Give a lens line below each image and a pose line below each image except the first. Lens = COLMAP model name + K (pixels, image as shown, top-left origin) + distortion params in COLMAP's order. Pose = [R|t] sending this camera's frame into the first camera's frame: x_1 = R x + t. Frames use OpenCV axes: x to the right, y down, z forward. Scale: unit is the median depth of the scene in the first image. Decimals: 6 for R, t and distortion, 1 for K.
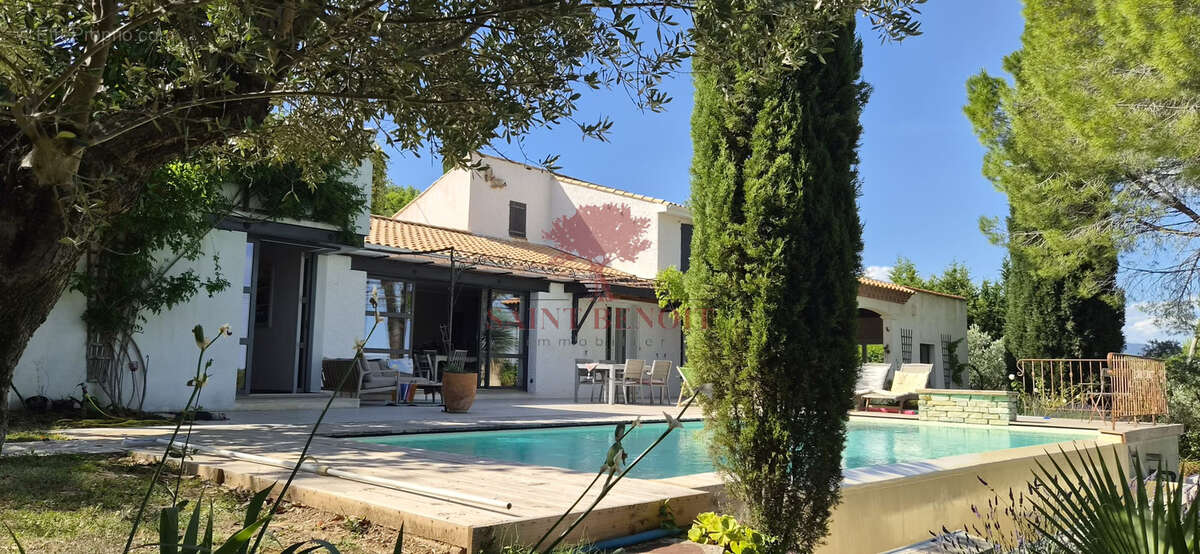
lens RADIAL K [[786.6, 0, 595.0], [0, 786.6, 282.0], [0, 0, 1]] dist [0.051983, -0.015705]
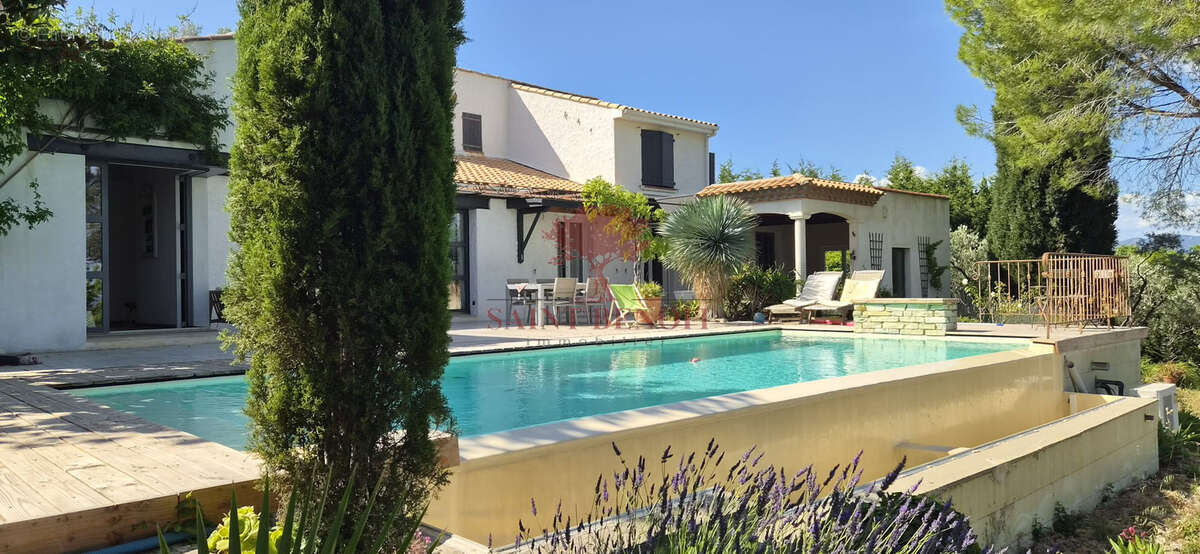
lens RADIAL K [[786.6, 0, 599.6], [0, 786.6, 274.1], [0, 0, 1]] dist [0.051983, -0.015705]
pose [[0.998626, -0.036035, -0.038038, 0.116888], [0.039631, 0.994353, 0.098448, 0.003521], [0.034275, -0.099820, 0.994415, 0.066940]]
